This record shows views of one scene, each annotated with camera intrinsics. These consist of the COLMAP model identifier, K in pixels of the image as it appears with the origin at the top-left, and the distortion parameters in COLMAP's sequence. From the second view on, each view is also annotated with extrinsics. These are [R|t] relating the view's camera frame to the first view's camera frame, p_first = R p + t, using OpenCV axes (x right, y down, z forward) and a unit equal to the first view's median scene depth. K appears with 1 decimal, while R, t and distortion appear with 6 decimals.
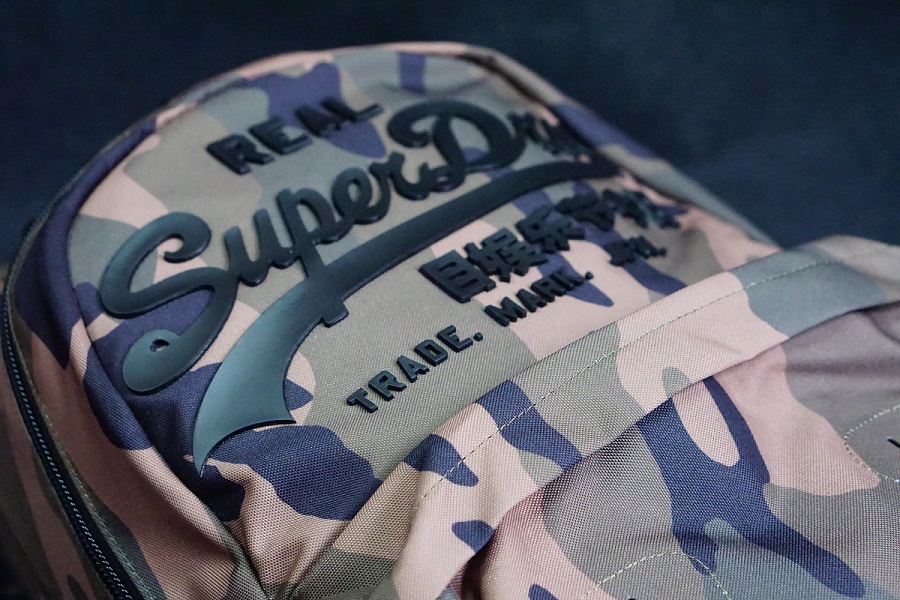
lens RADIAL K [[2022.2, 0, 450.0], [0, 2022.2, 300.0], [0, 0, 1]] dist [0.207254, 0.362285]
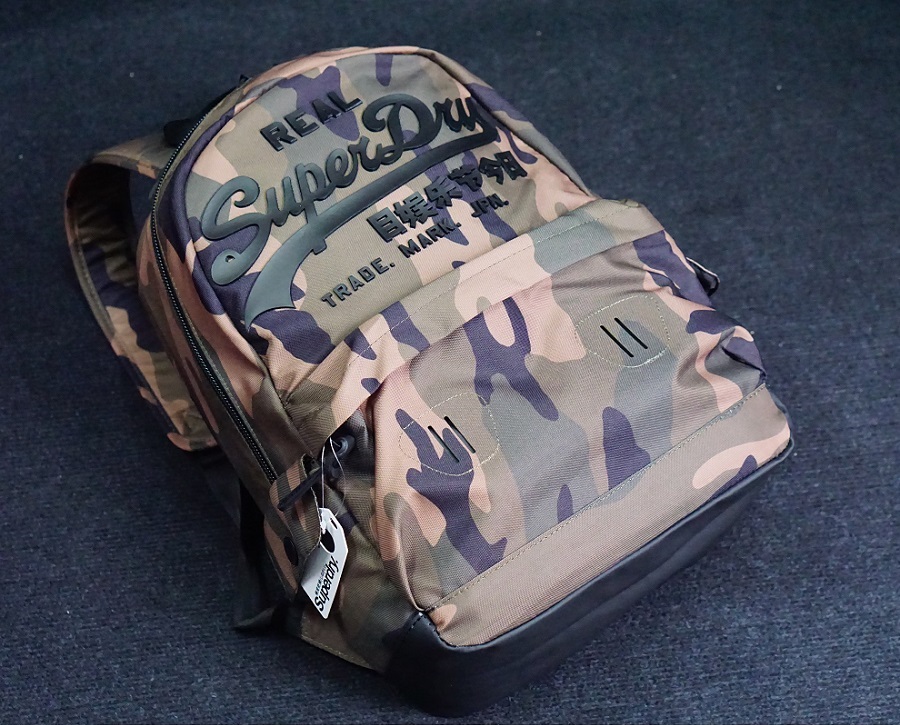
lens RADIAL K [[2441.6, 0, 450.0], [0, 2441.6, 362.5], [0, 0, 1]] dist [0.044364, 0.317025]
pose [[0.994472, 0.066238, -0.081476, 0.257064], [-0.037790, 0.949711, 0.310840, -0.601795], [0.097968, -0.306043, 0.946964, -1.195698]]
